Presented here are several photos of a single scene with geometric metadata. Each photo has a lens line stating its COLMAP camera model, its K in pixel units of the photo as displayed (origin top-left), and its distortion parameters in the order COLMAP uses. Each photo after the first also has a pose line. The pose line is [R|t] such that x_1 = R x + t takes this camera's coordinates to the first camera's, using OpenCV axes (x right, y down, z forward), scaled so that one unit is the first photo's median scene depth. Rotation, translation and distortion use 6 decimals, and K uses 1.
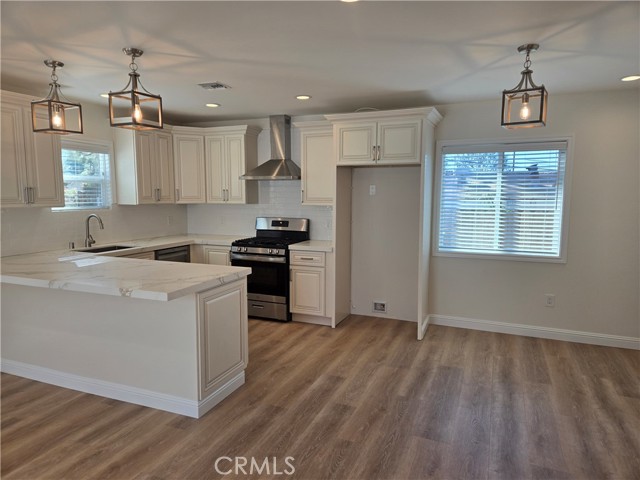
lens RADIAL K [[420.2, 0, 316.5], [0, 420.2, 242.4], [0, 0, 1]] dist [0.035867, -0.002303]
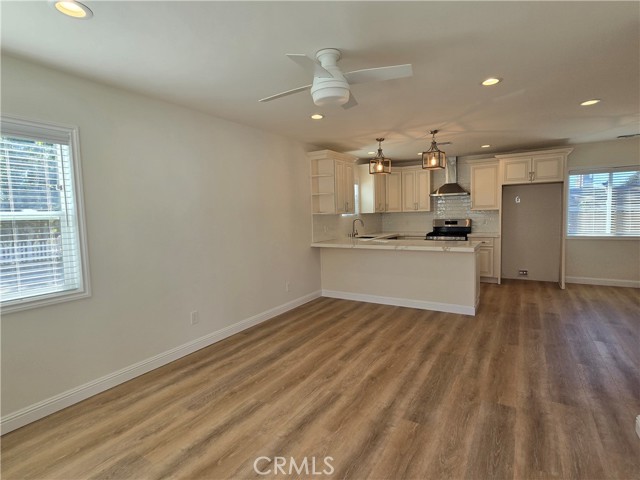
lens RADIAL K [[328.1, 0, 325.8], [0, 328.1, 235.8], [0, 0, 1]] dist [0.003058, 0.000674]
pose [[0.990467, -0.020256, -0.136249, -0.440958], [0.013335, 0.998583, -0.051523, 0.072237], [0.137100, 0.049215, 0.989334, -0.350579]]
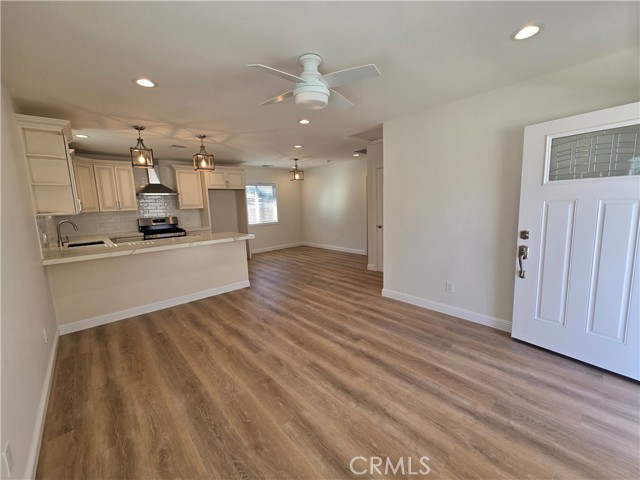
lens RADIAL K [[260.5, 0, 325.6], [0, 260.5, 238.6], [0, 0, 1]] dist [0.000940, -0.000239]
pose [[0.396733, -0.141460, 0.906969, -0.889345], [0.142746, 0.985542, 0.091274, 0.030116], [-0.906767, 0.093254, 0.411189, -0.060533]]
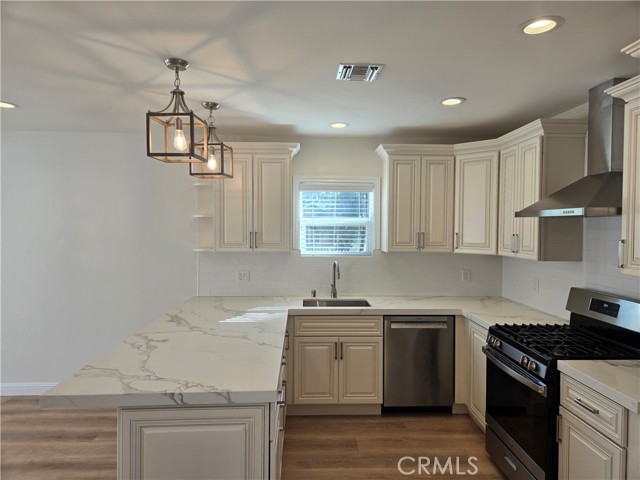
lens RADIAL K [[420.2, 0, 318.0], [0, 420.2, 239.1], [0, 0, 1]] dist [0.035867, -0.002303]
pose [[0.433059, 0.026898, -0.900964, 0.231827], [-0.109929, 0.993669, -0.023173, -0.083706], [0.894637, 0.109077, 0.433275, 0.557884]]
